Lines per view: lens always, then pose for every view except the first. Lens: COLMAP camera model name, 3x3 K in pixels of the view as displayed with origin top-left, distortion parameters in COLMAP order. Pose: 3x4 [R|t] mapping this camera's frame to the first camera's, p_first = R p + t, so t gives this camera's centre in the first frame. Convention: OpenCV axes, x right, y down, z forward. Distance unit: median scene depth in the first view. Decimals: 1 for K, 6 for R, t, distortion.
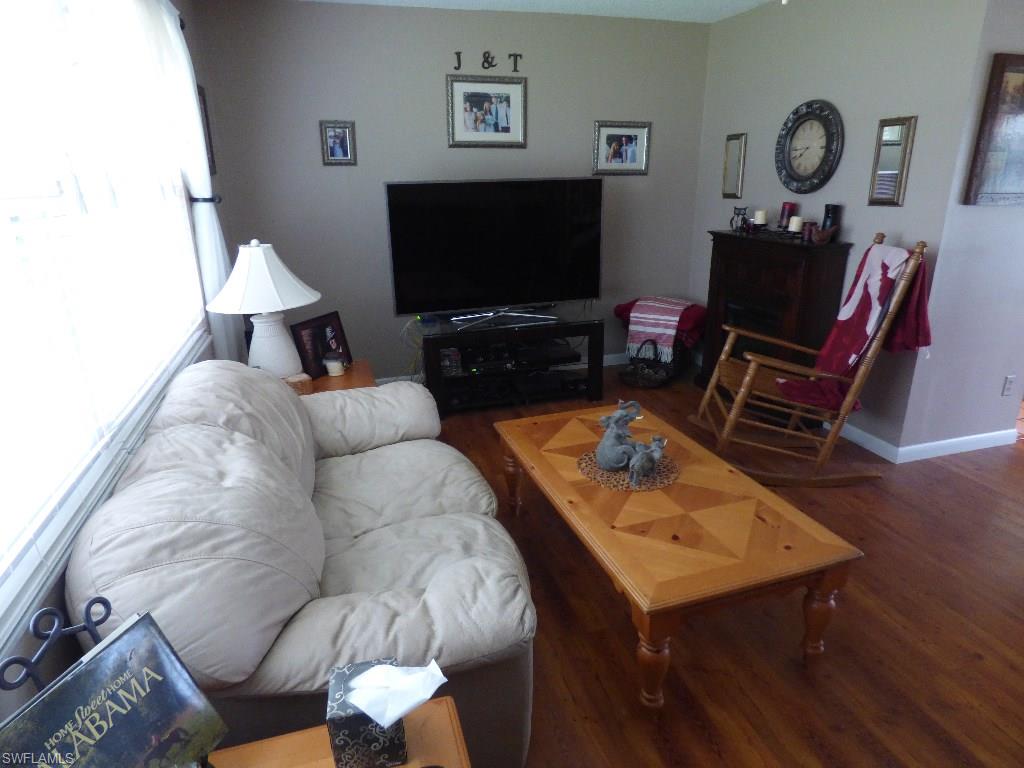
lens RADIAL K [[626.8, 0, 512.4], [0, 626.8, 381.7], [0, 0, 1]] dist [0.001722, -0.000642]
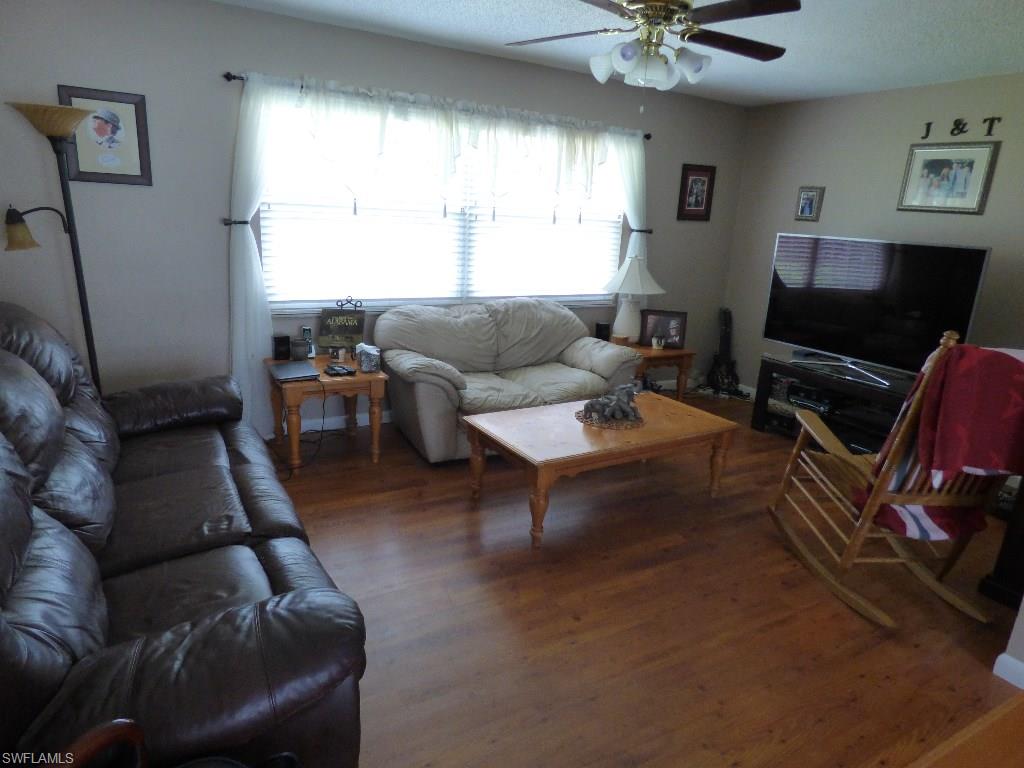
lens RADIAL K [[626.8, 0, 512.5], [0, 626.8, 384.4], [0, 0, 1]] dist [0.001722, -0.000642]
pose [[0.266126, 0.290373, -0.919163, 0.797169], [-0.367594, 0.912063, 0.181700, -0.061334], [0.891096, 0.289524, 0.349463, 0.139873]]
